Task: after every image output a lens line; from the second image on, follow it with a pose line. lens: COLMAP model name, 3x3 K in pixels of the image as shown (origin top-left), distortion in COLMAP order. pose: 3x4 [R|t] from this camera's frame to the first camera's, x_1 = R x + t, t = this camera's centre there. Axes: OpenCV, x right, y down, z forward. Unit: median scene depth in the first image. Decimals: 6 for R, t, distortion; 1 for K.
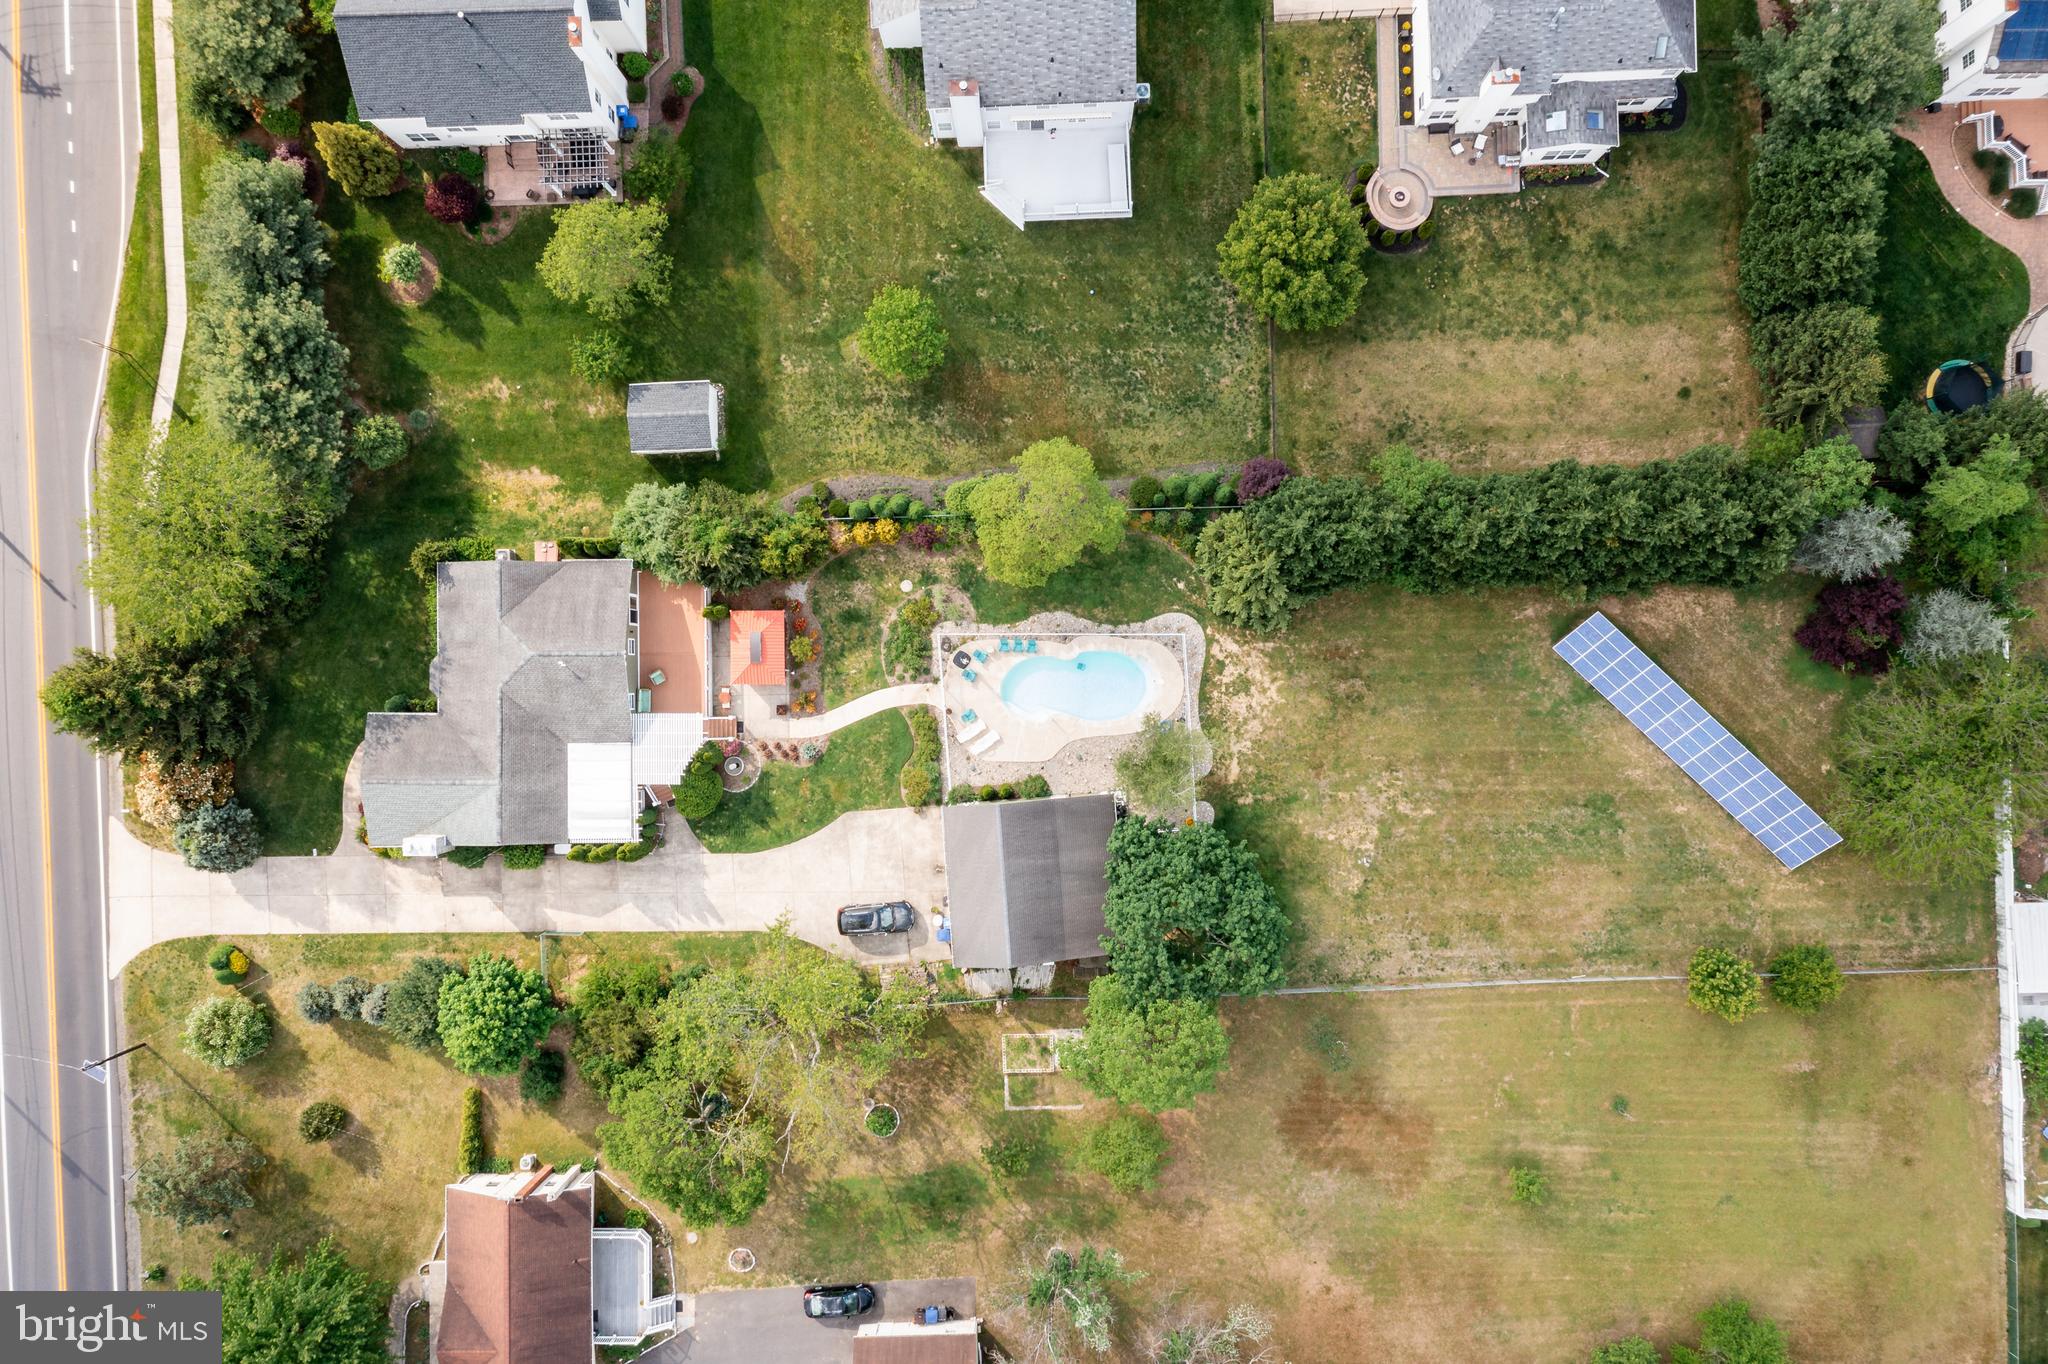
lens RADIAL K [[1616.5, 0, 1029.1], [0, 1616.5, 678.3], [0, 0, 1]] dist [-0.025688, 0.067601]
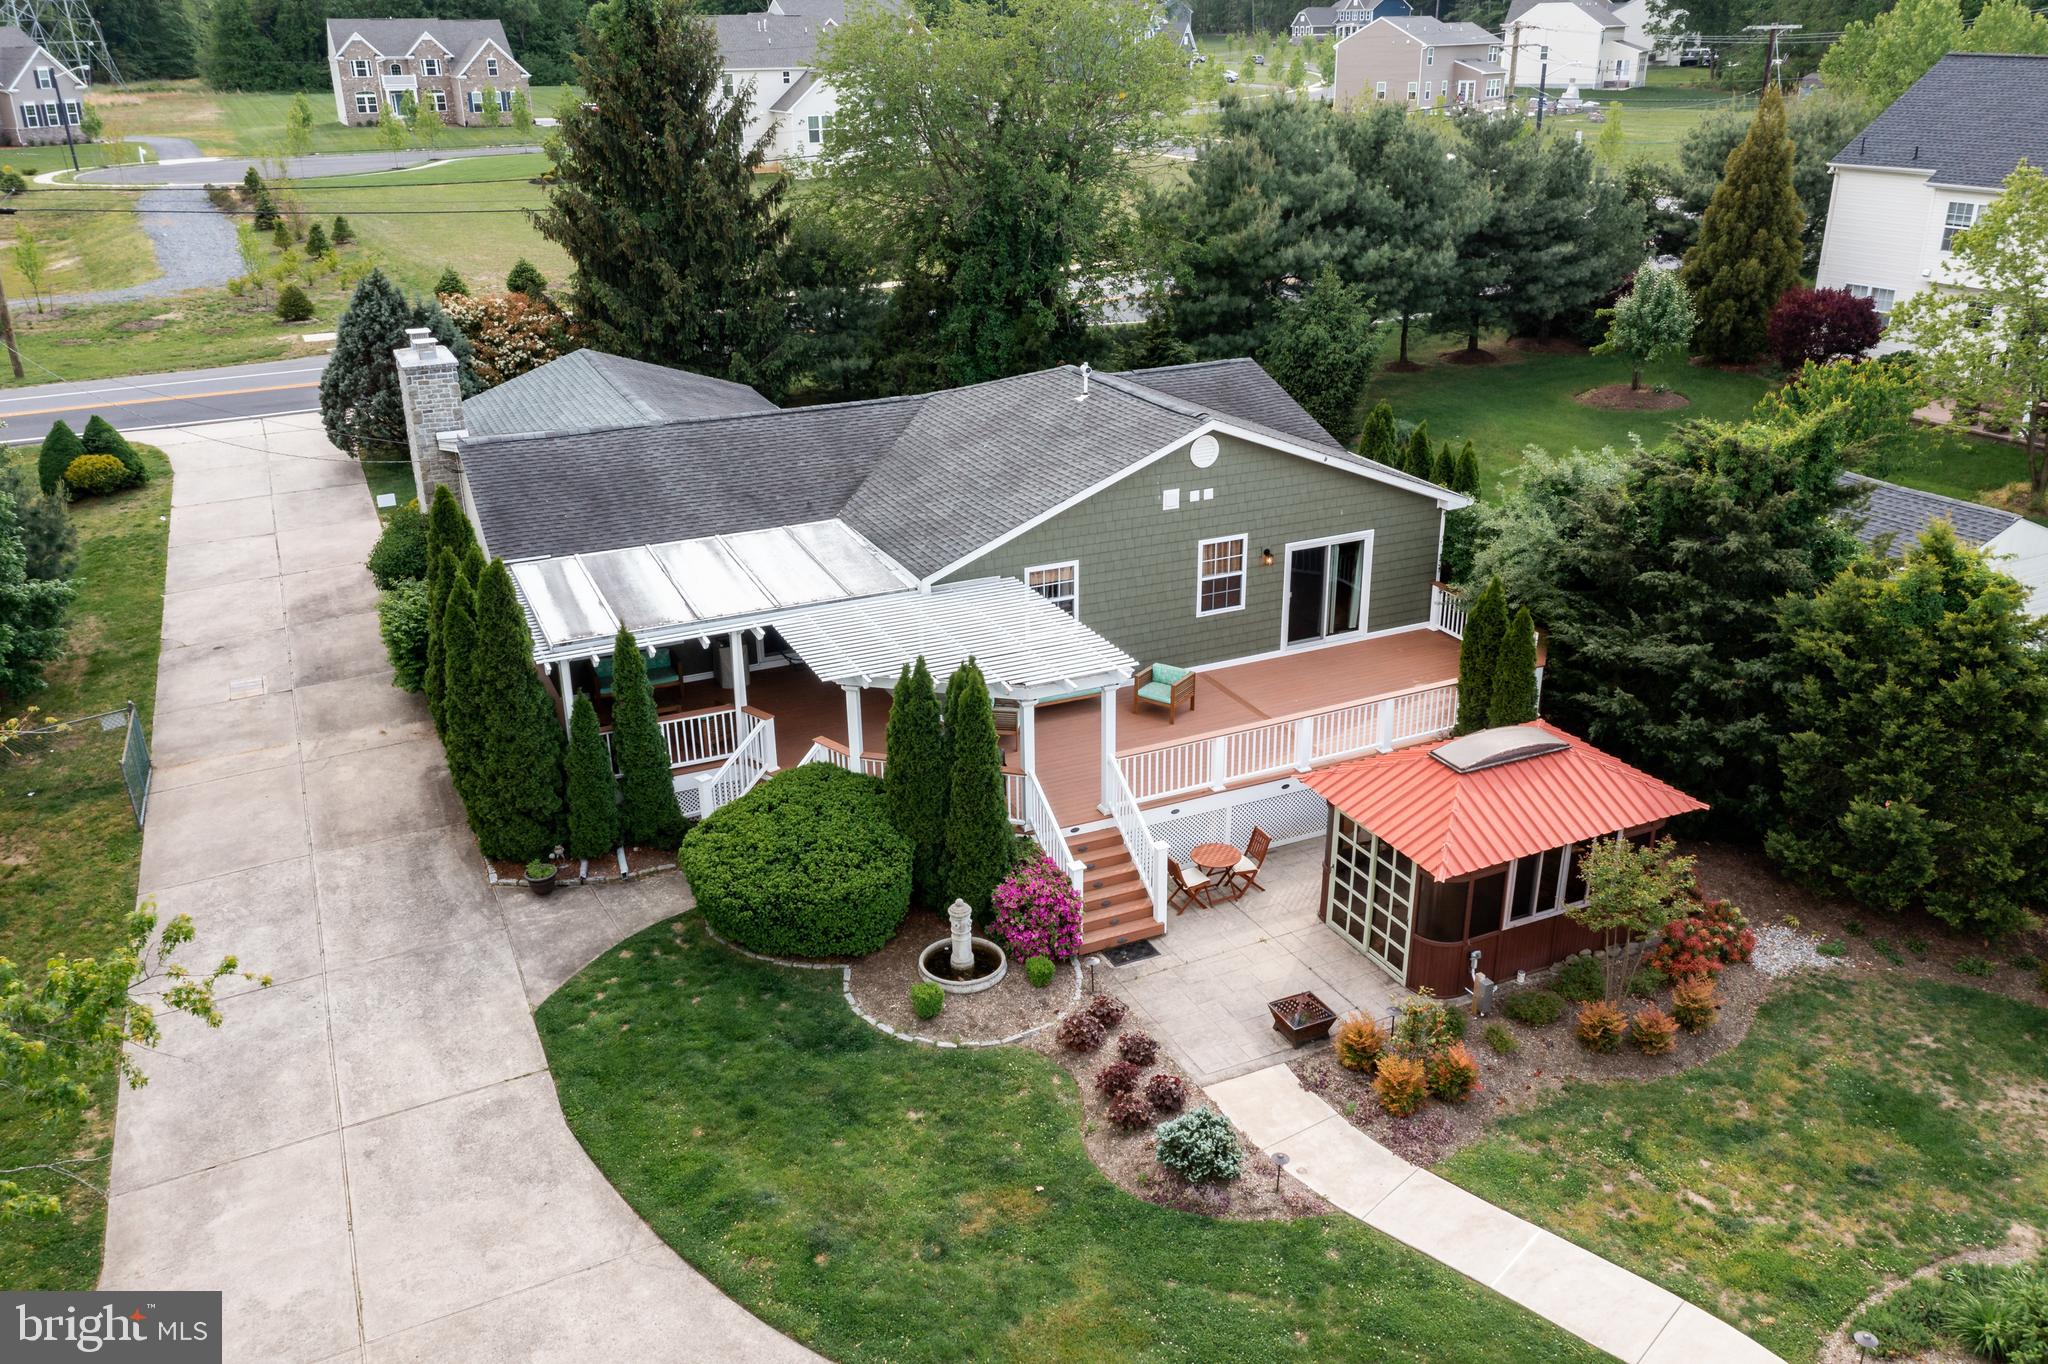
lens RADIAL K [[1618.4, 0, 1025.0], [0, 1618.4, 676.1], [0, 0, 1]] dist [-0.025229, 0.056103]
pose [[0.413501, 0.347650, -0.841521, -0.009284], [-0.910488, 0.163312, -0.379922, 0.122882], [0.005350, 0.923292, 0.384060, 0.878957]]
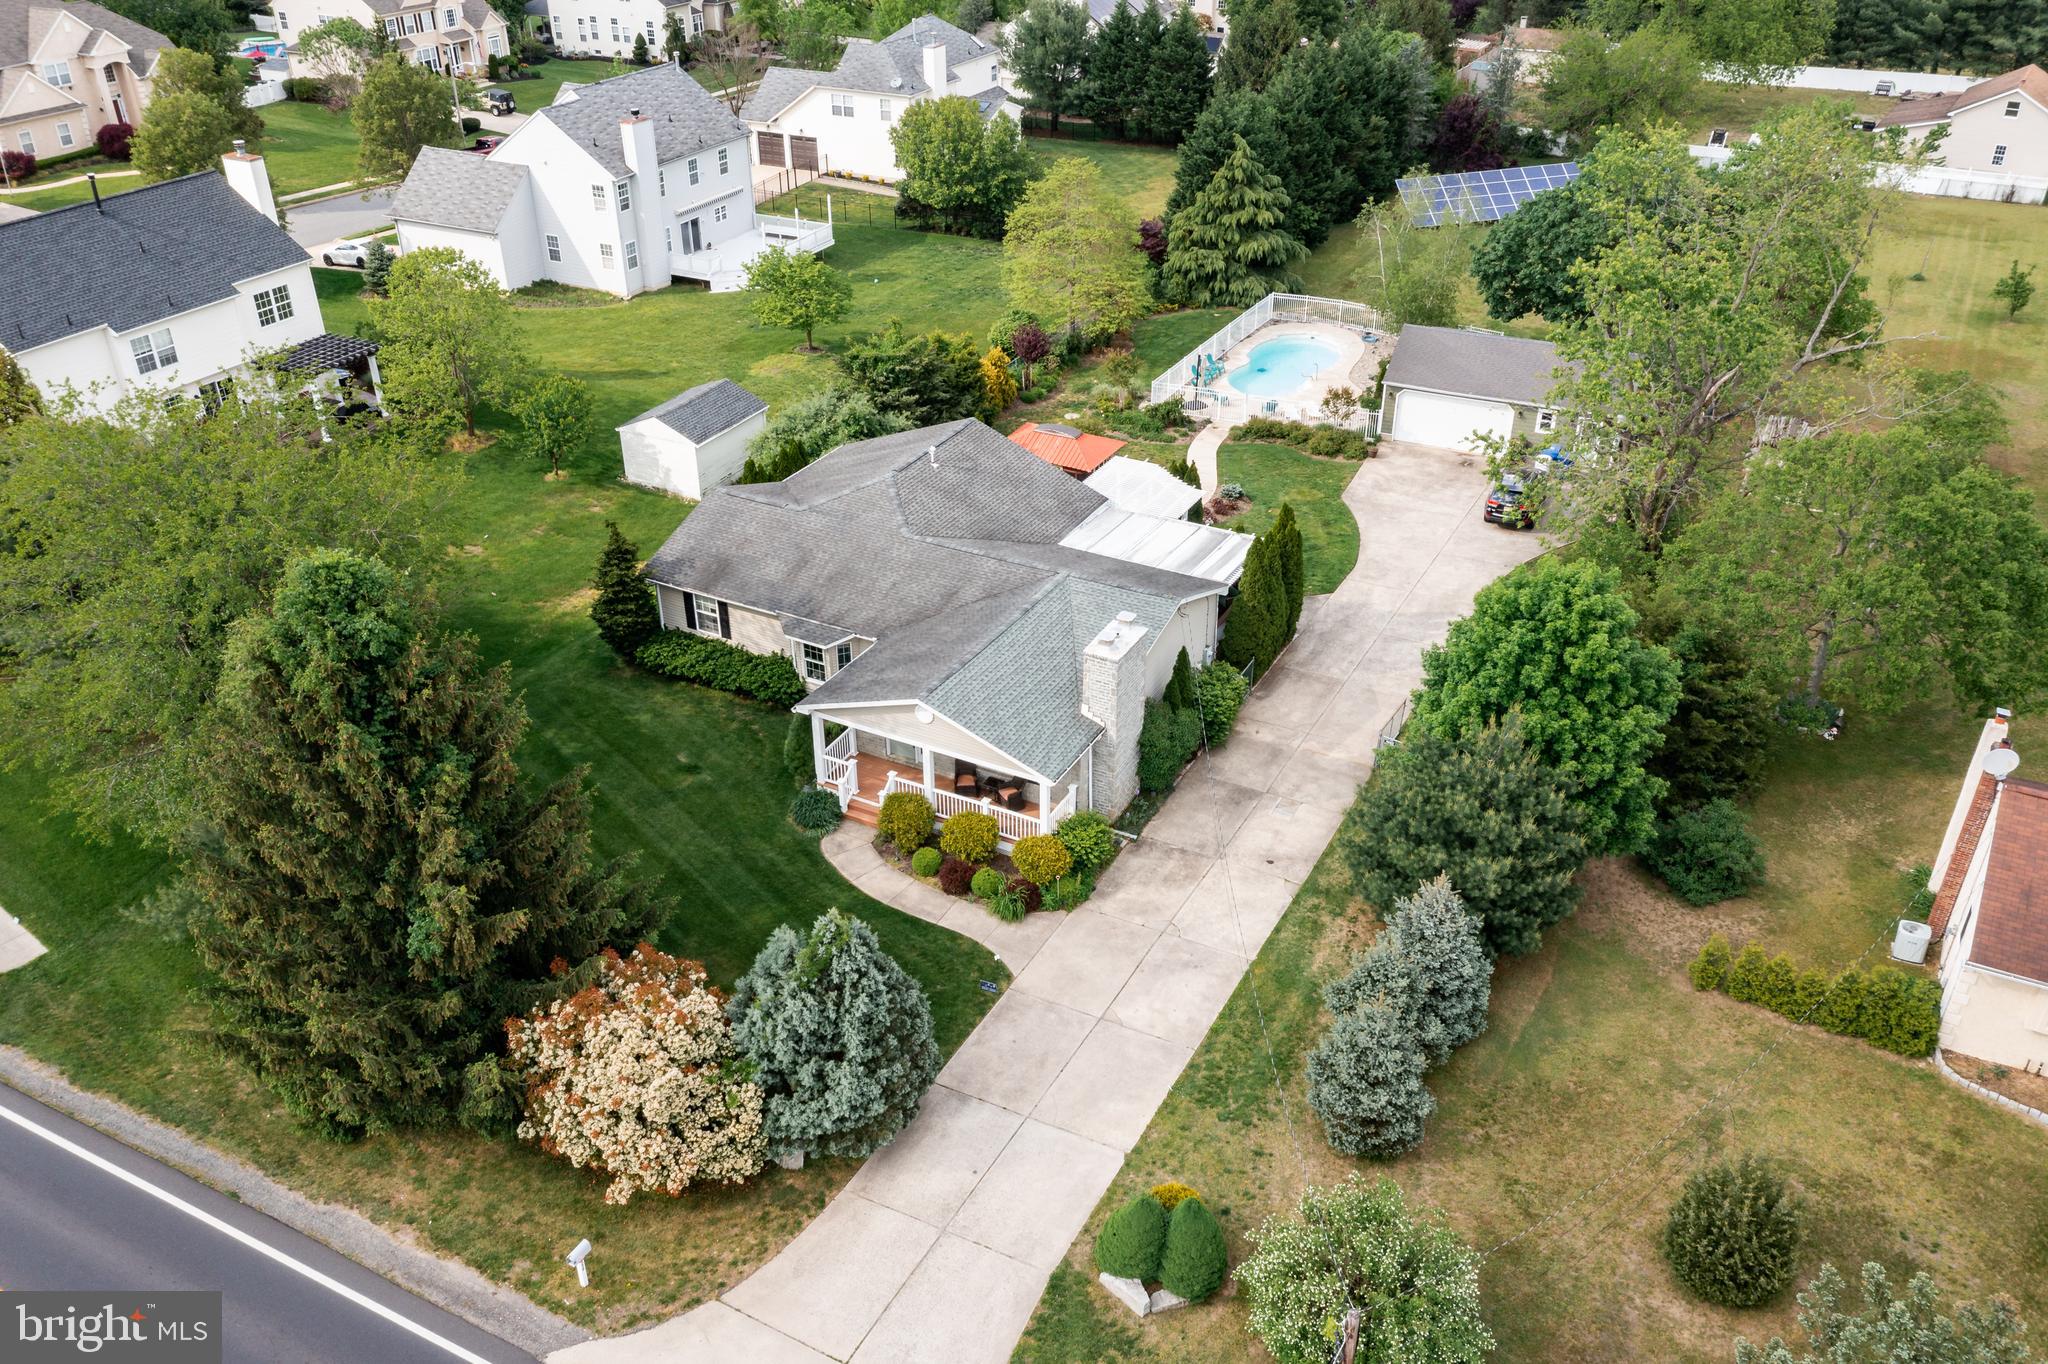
lens RADIAL K [[1627.1, 0, 1023.8], [0, 1627.1, 654.0], [0, 0, 1]] dist [0.003818, 0.002023]
pose [[0.479719, -0.425611, 0.767284, -0.700899], [0.877420, 0.234640, -0.418423, 0.258666], [-0.001950, 0.873956, 0.486001, 0.738338]]
